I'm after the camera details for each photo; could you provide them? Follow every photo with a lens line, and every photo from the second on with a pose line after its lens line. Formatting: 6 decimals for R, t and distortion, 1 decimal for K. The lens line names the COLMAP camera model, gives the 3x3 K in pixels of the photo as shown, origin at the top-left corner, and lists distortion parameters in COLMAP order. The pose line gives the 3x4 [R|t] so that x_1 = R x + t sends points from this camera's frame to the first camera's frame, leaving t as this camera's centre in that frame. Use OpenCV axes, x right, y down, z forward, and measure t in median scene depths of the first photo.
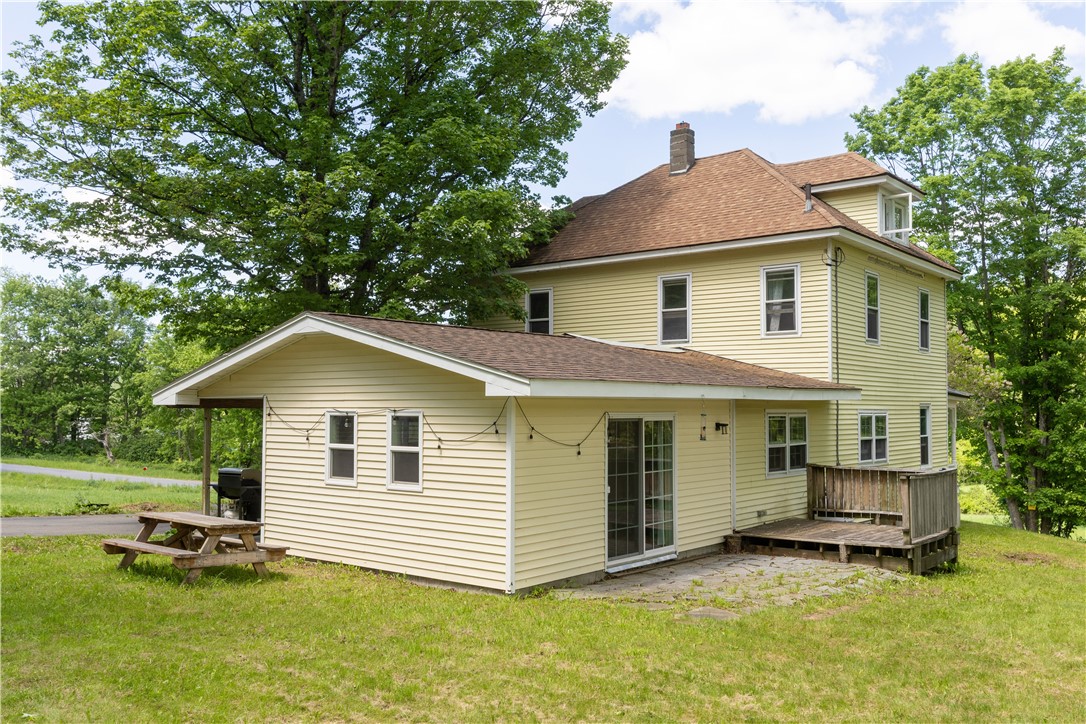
lens RADIAL K [[935.6, 0, 543.0], [0, 935.6, 362.0], [0, 0, 1]] dist [0.017590, 0.007605]
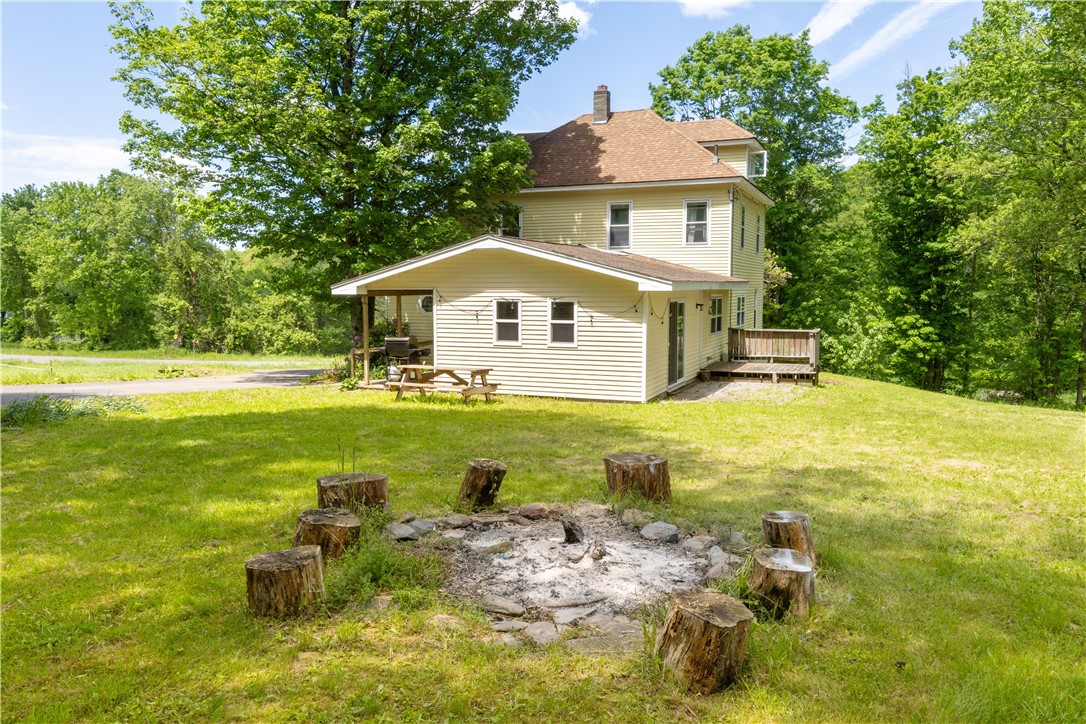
lens RADIAL K [[791.7, 0, 543.0], [0, 791.7, 362.0], [0, 0, 1]] dist [0.051479, -0.001825]
pose [[0.961206, -0.028961, 0.274307, -0.424219], [-0.010356, 0.989982, 0.140812, -0.024330], [-0.275637, -0.138191, 0.951277, -0.236741]]
